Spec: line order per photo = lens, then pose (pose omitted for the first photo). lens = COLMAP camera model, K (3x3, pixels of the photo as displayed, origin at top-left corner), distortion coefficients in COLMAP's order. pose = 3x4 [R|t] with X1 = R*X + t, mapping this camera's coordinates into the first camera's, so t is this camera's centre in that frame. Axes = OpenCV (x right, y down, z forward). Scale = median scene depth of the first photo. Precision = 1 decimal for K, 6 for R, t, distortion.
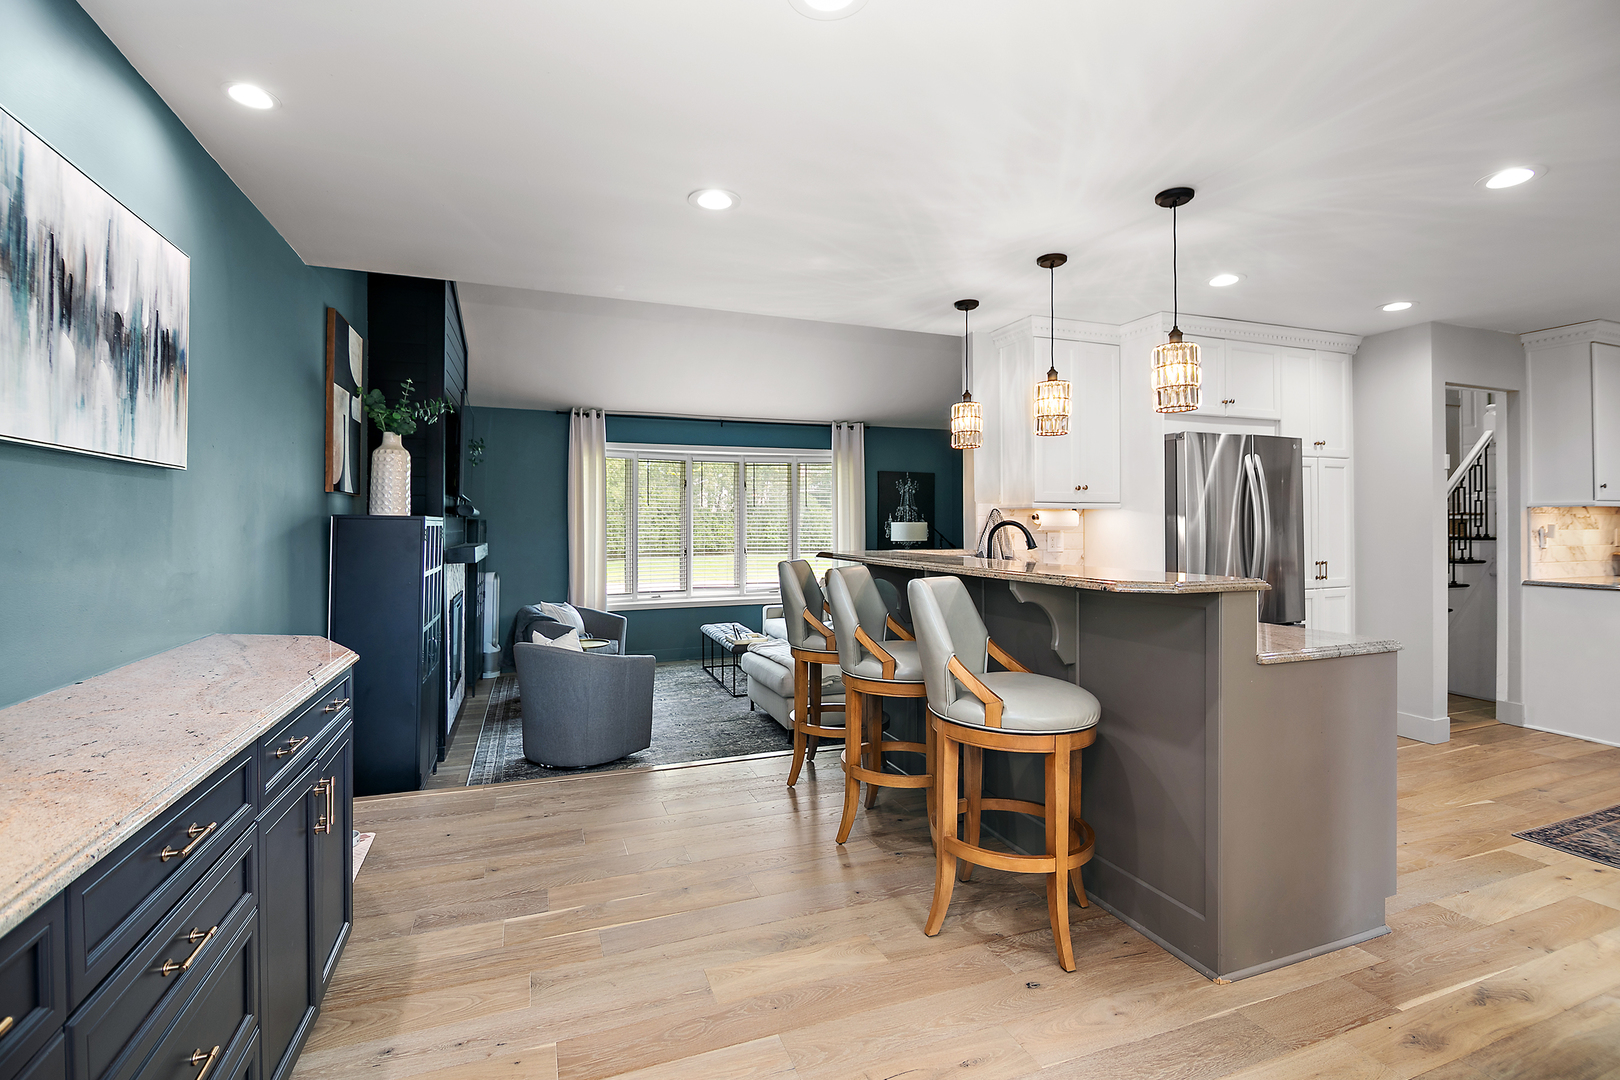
lens RADIAL K [[734.2, 0, 821.9], [0, 734.2, 520.0], [0, 0, 1]] dist [0.002574, -0.009313]
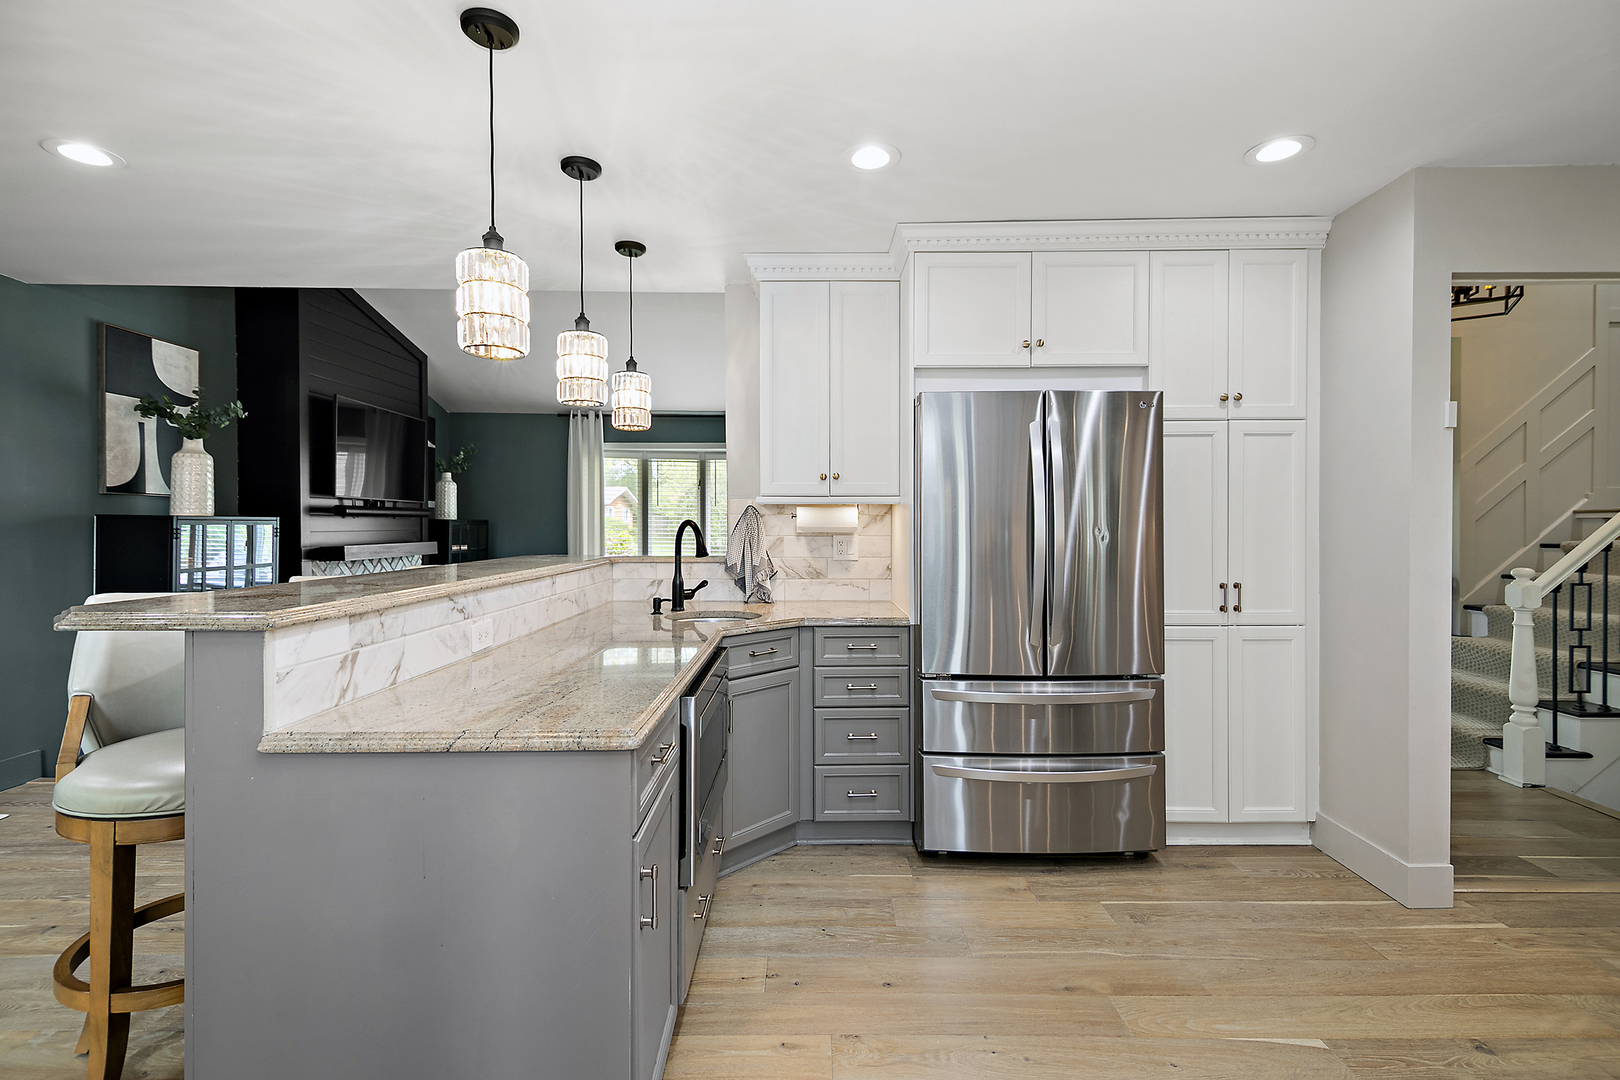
lens RADIAL K [[734.2, 0, 821.9], [0, 734.2, 520.0], [0, 0, 1]] dist [0.002574, -0.009313]
pose [[0.936661, -0.000092, -0.350238, 0.568985], [-0.000482, 0.999999, -0.001551, 0.002427], [0.350238, 0.001622, 0.936659, 0.277355]]
